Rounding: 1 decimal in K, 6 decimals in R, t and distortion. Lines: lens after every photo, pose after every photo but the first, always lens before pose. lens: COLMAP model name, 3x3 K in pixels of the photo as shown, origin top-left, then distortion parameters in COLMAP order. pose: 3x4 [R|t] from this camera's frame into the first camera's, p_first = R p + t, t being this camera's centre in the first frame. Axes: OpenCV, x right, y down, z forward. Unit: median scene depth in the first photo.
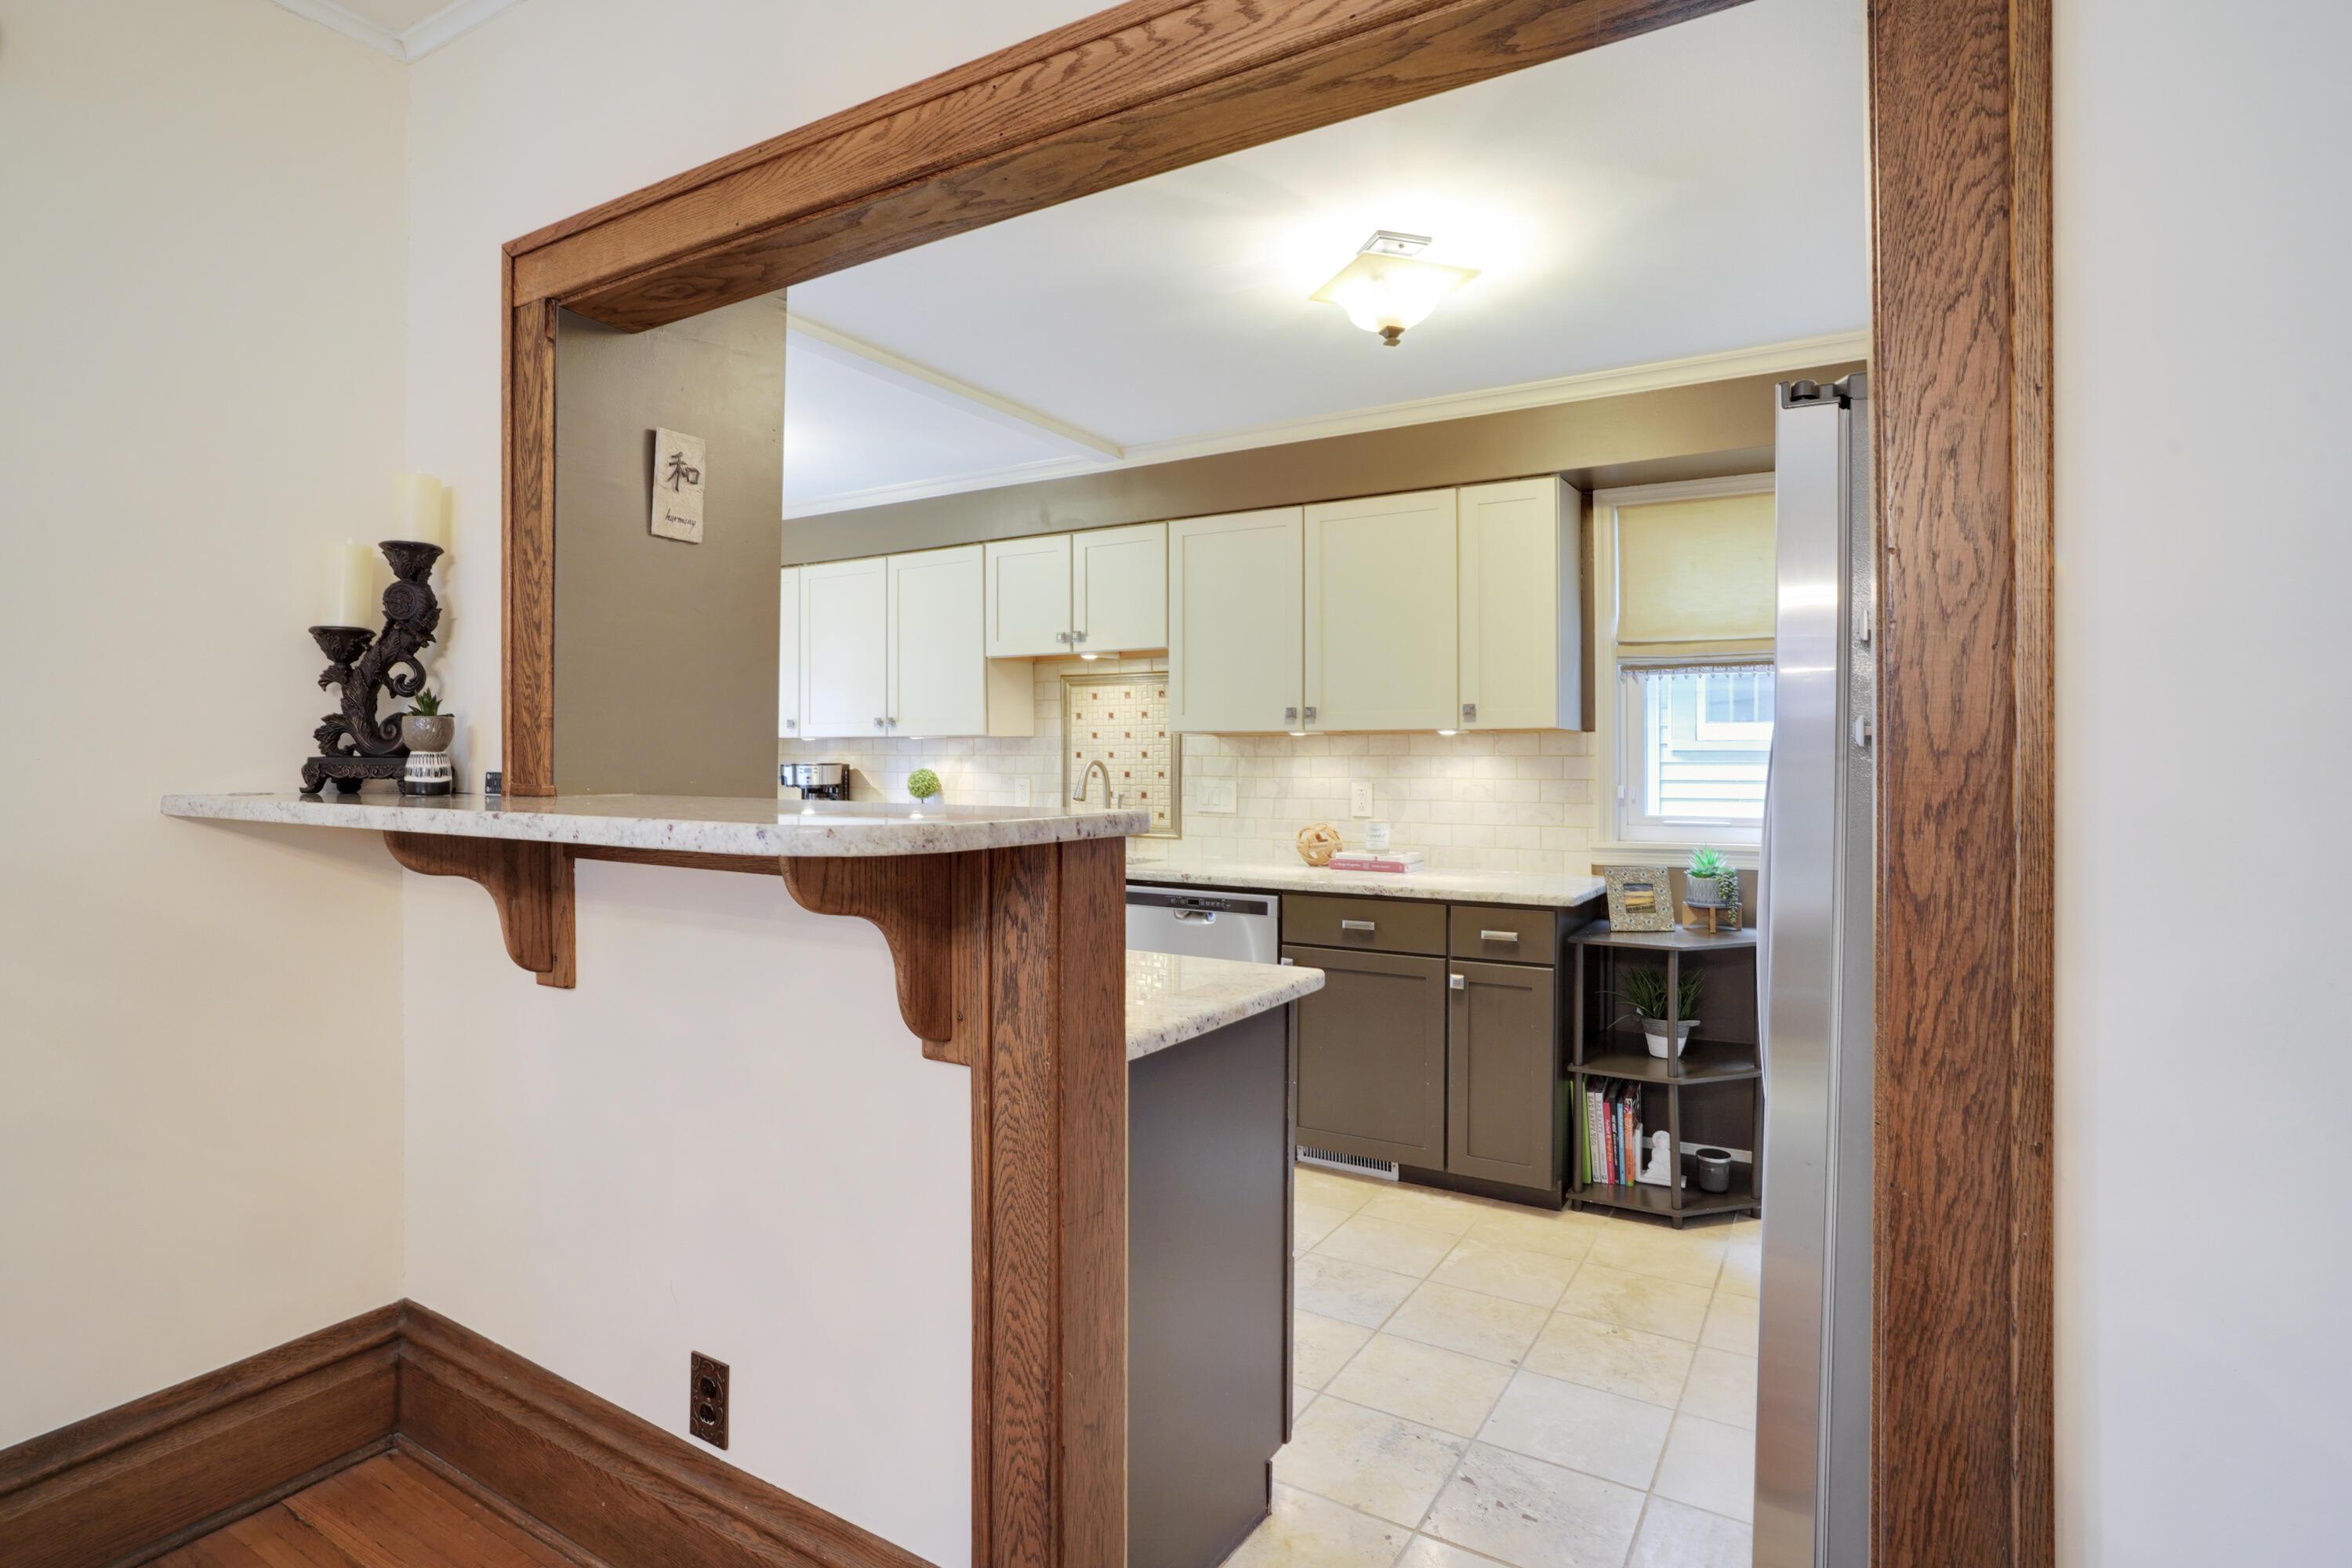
lens RADIAL K [[1167.2, 0, 1163.3], [0, 1167.2, 804.4], [0, 0, 1]] dist [-0.085150, 0.039419]
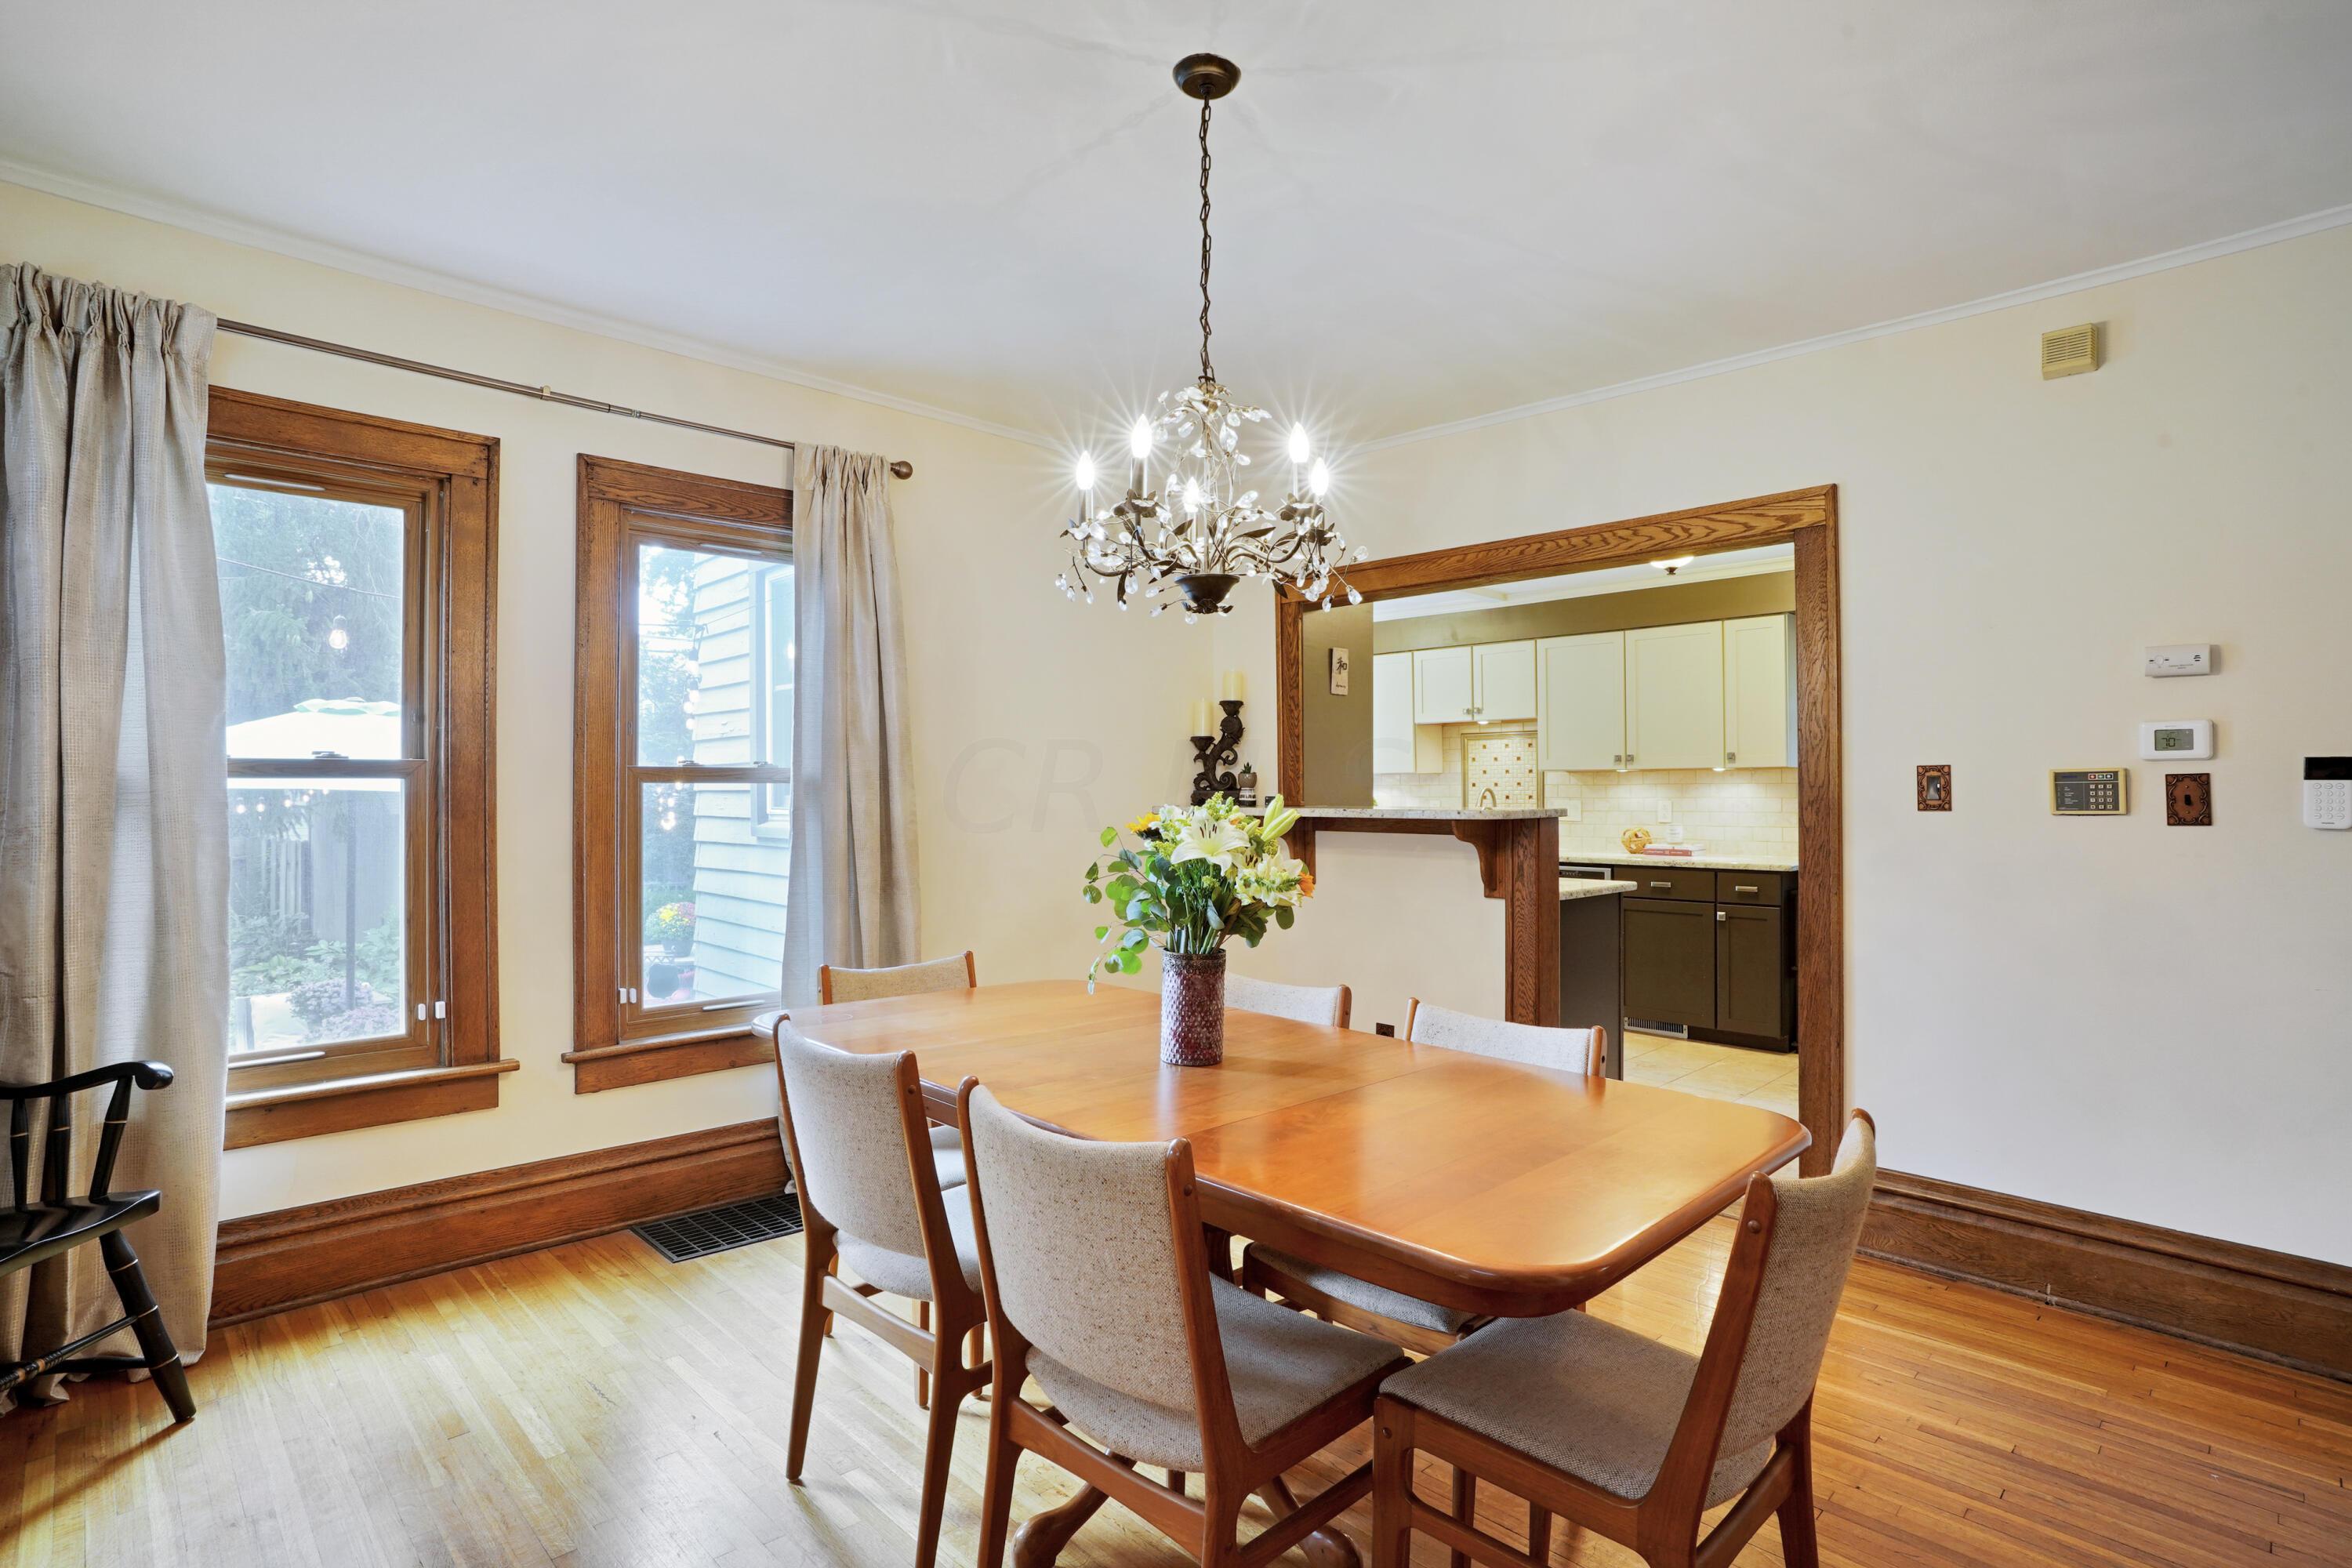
lens RADIAL K [[1167.2, 0, 1163.3], [0, 1167.2, 804.4], [0, 0, 1]] dist [-0.085150, 0.039419]
pose [[0.965841, -0.006248, -0.259059, -0.099955], [0.000532, 0.999755, -0.022132, 0.024340], [0.259134, 0.021238, 0.965608, -0.826489]]
